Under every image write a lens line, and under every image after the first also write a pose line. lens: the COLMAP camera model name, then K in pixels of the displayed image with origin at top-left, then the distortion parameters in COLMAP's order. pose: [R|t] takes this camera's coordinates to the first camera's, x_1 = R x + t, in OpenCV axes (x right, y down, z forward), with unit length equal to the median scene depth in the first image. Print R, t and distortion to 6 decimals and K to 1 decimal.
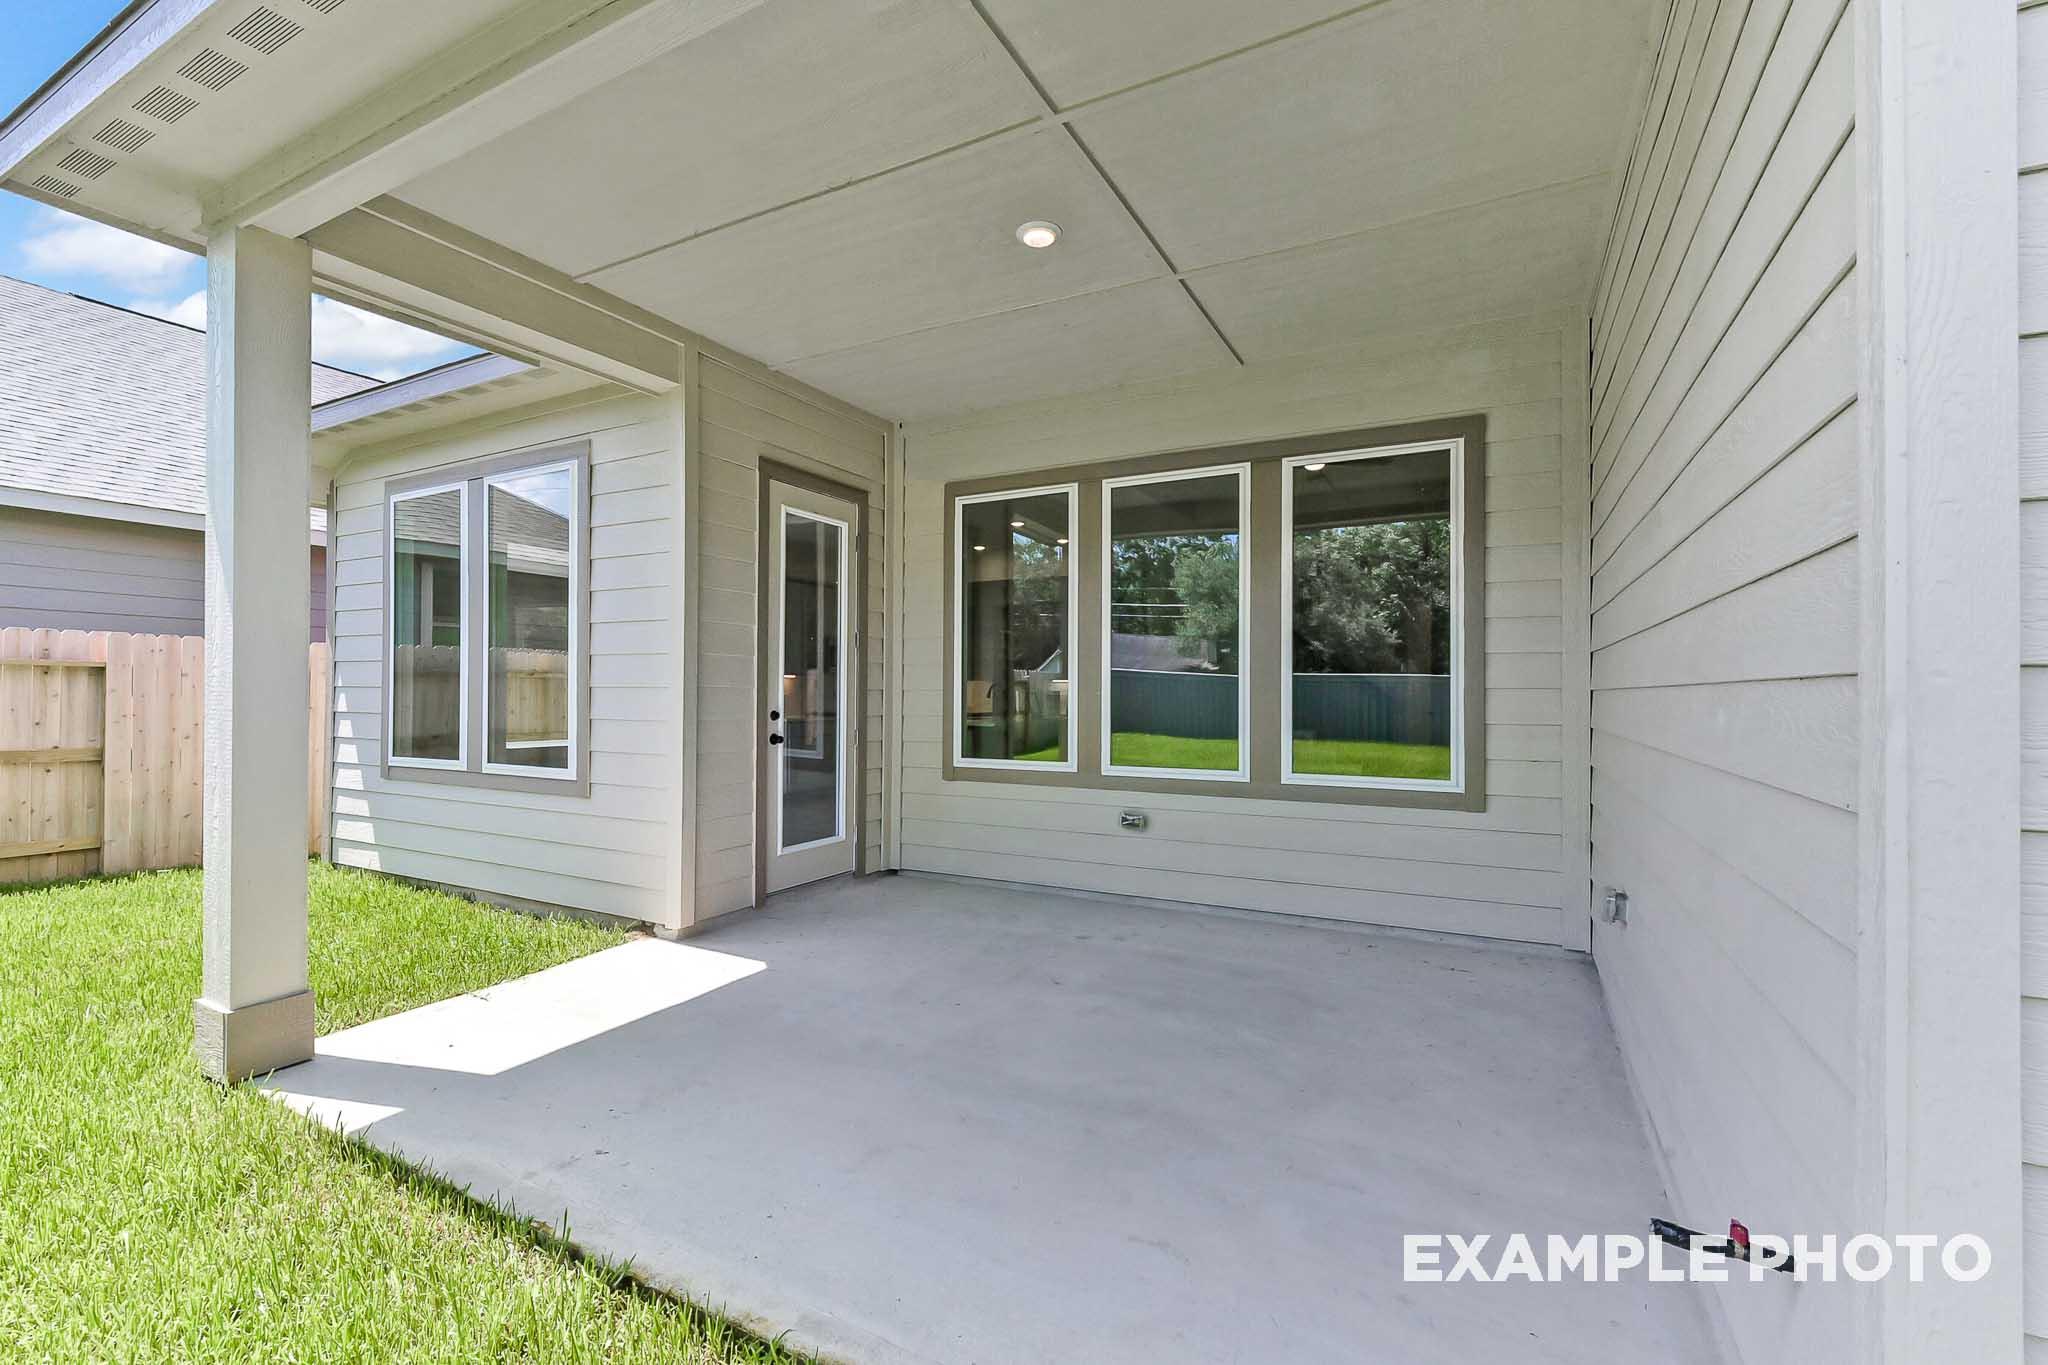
lens RADIAL K [[838.3, 0, 1000.9], [0, 838.3, 683.9], [0, 0, 1]] dist [0.007126, 0.000023]
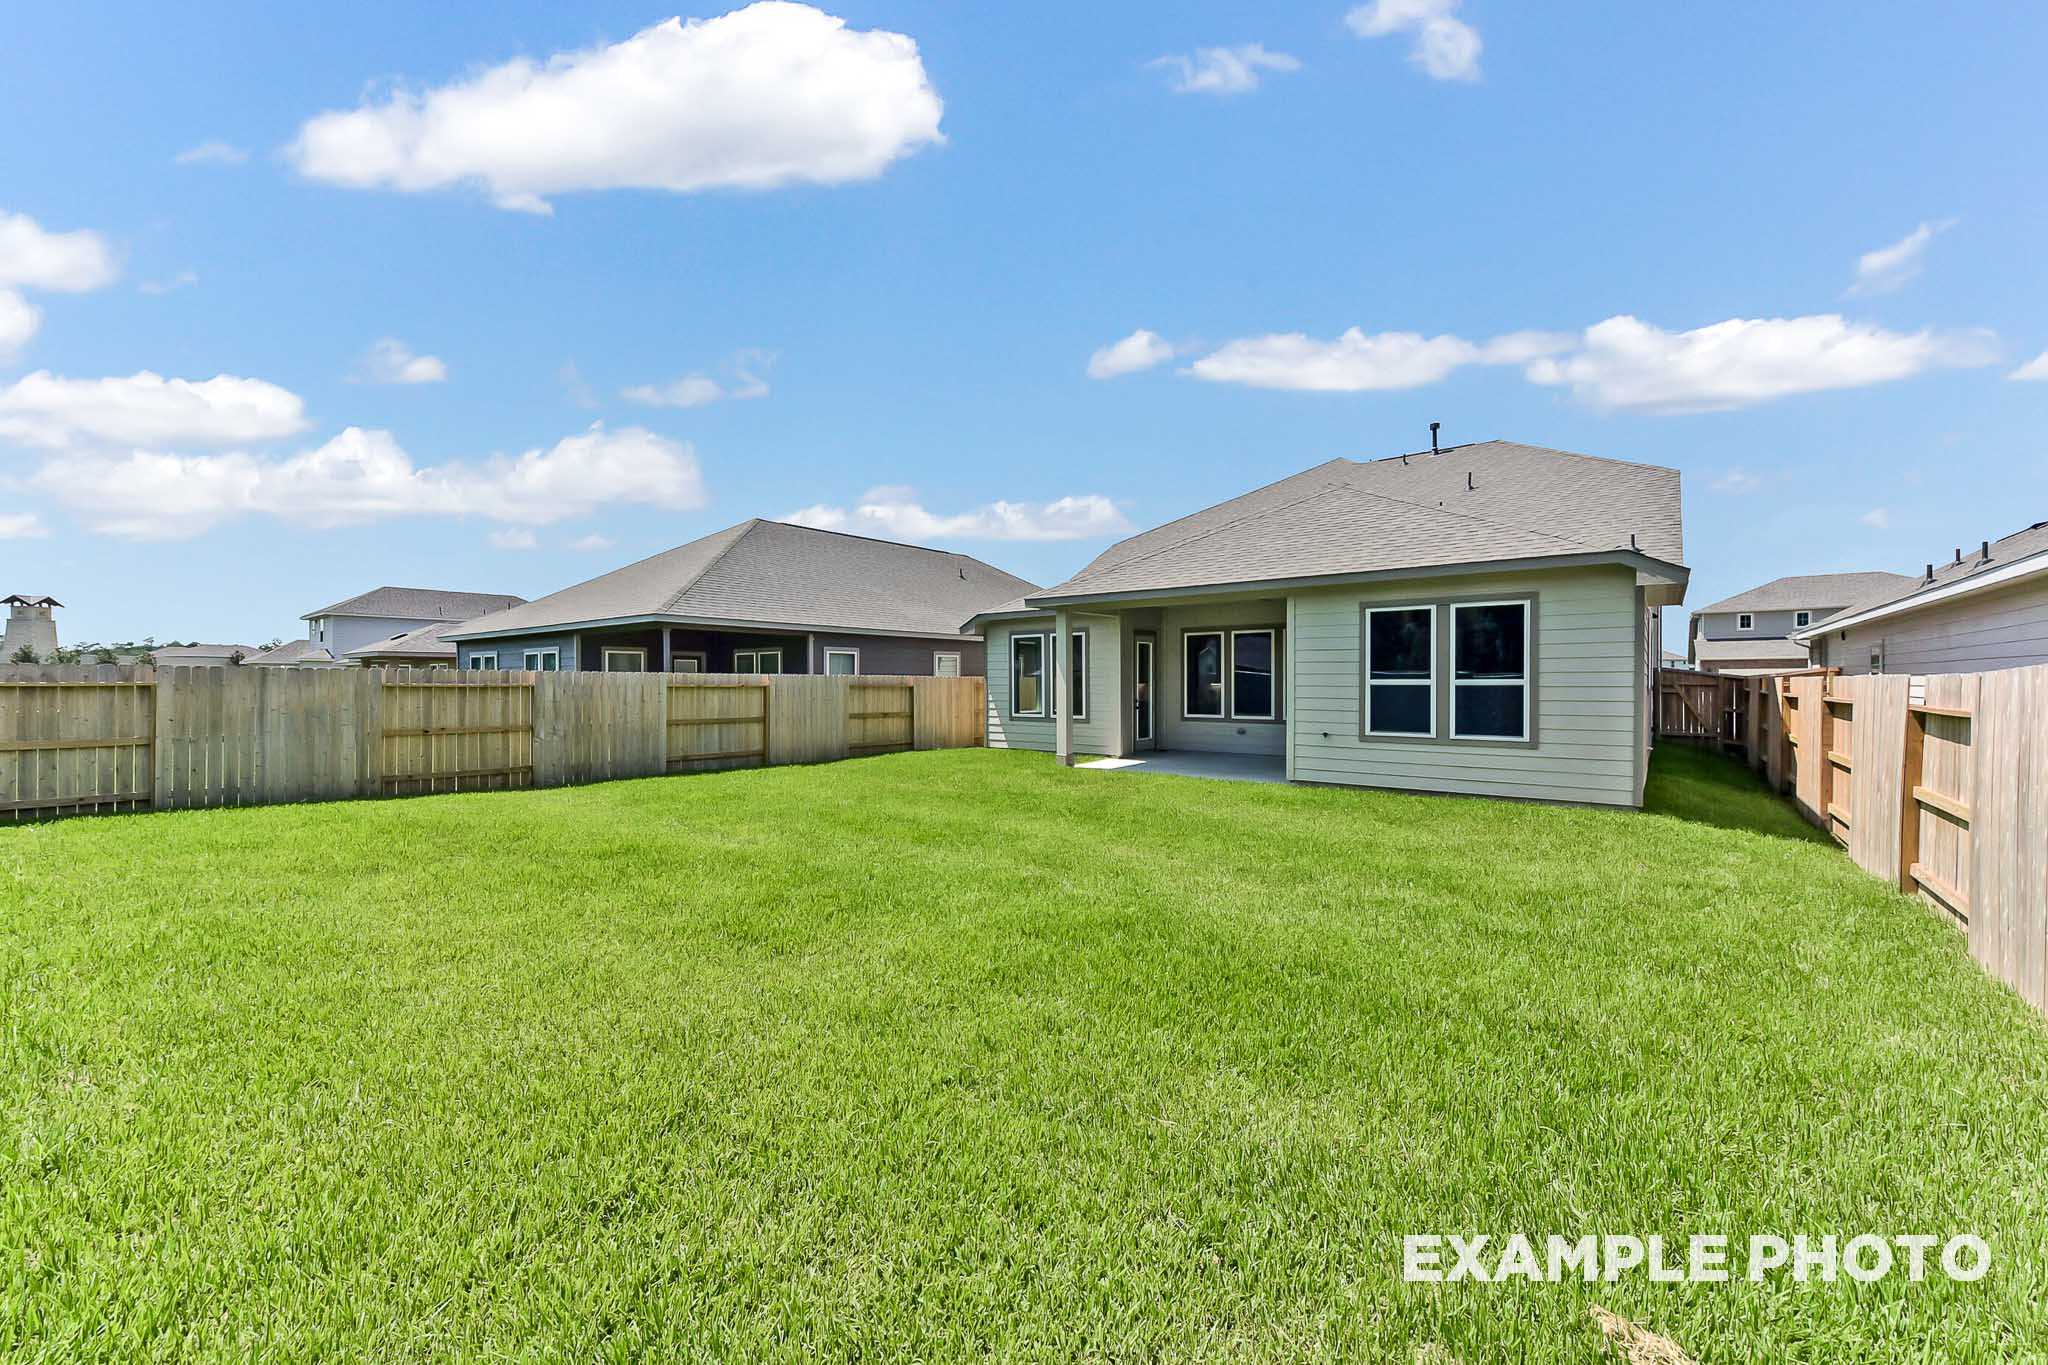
lens RADIAL K [[802.3, 0, 1017.1], [0, 802.3, 684.1], [0, 0, 1]] dist [0.003966, 0.000035]
pose [[0.986350, -0.005437, -0.164573, -0.184093], [0.008033, 0.999854, 0.015113, -0.079529], [0.164467, -0.016228, 0.986249, -2.142256]]
